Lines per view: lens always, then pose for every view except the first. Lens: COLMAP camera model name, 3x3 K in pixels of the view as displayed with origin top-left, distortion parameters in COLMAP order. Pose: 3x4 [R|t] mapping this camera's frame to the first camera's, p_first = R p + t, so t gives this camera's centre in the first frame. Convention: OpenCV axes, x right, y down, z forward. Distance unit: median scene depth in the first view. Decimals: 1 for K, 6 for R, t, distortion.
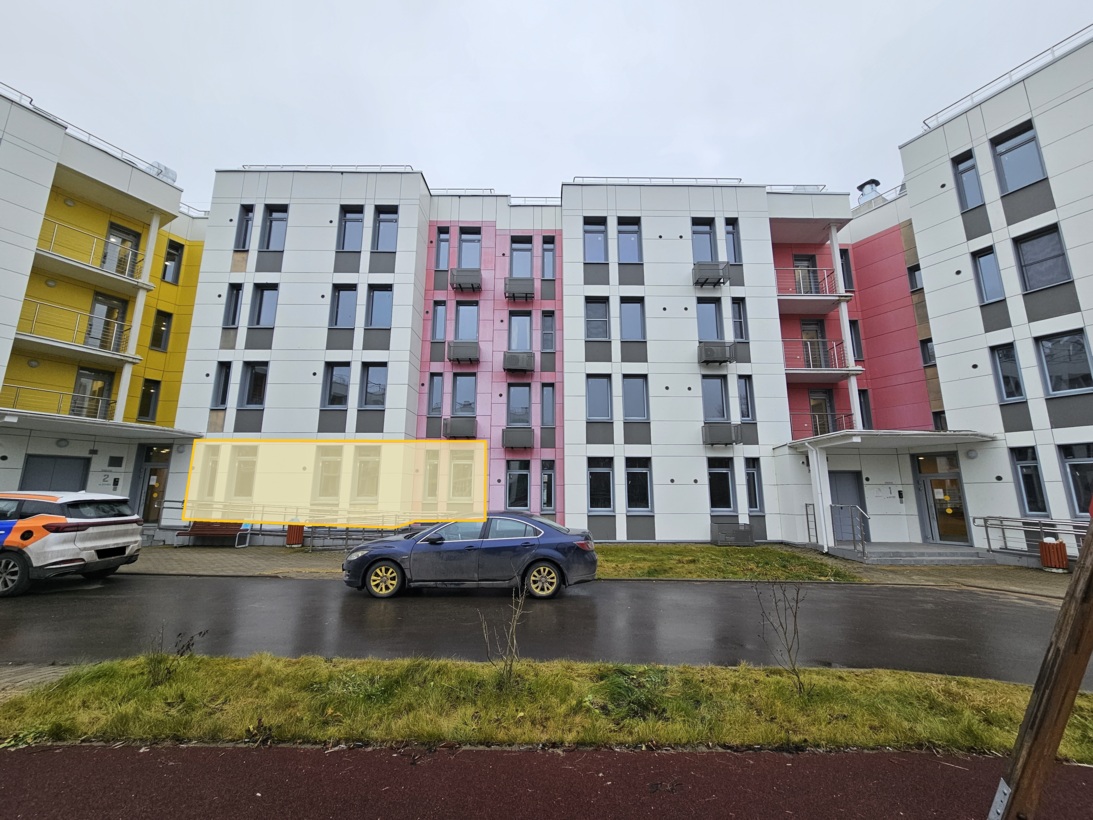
lens RADIAL K [[439.7, 0, 549.9], [0, 439.7, 395.3], [0, 0, 1]] dist [0.001810, 0.000490]
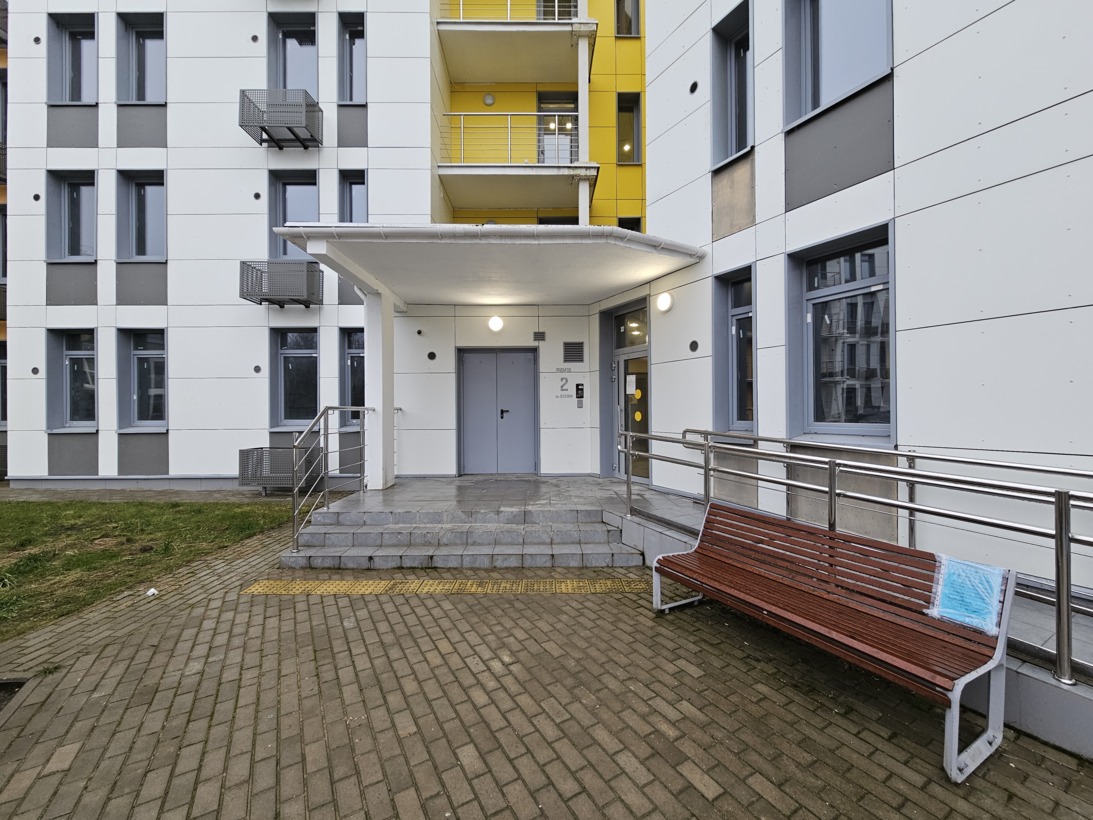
lens RADIAL K [[439.7, 0, 563.5], [0, 439.7, 390.4], [0, 0, 1]] dist [0.001810, 0.000490]
pose [[0.999973, -0.007306, 0.000875, 0.731503], [0.007011, 0.982124, 0.188105, 0.119420], [-0.002233, -0.188094, 0.982148, 0.463359]]
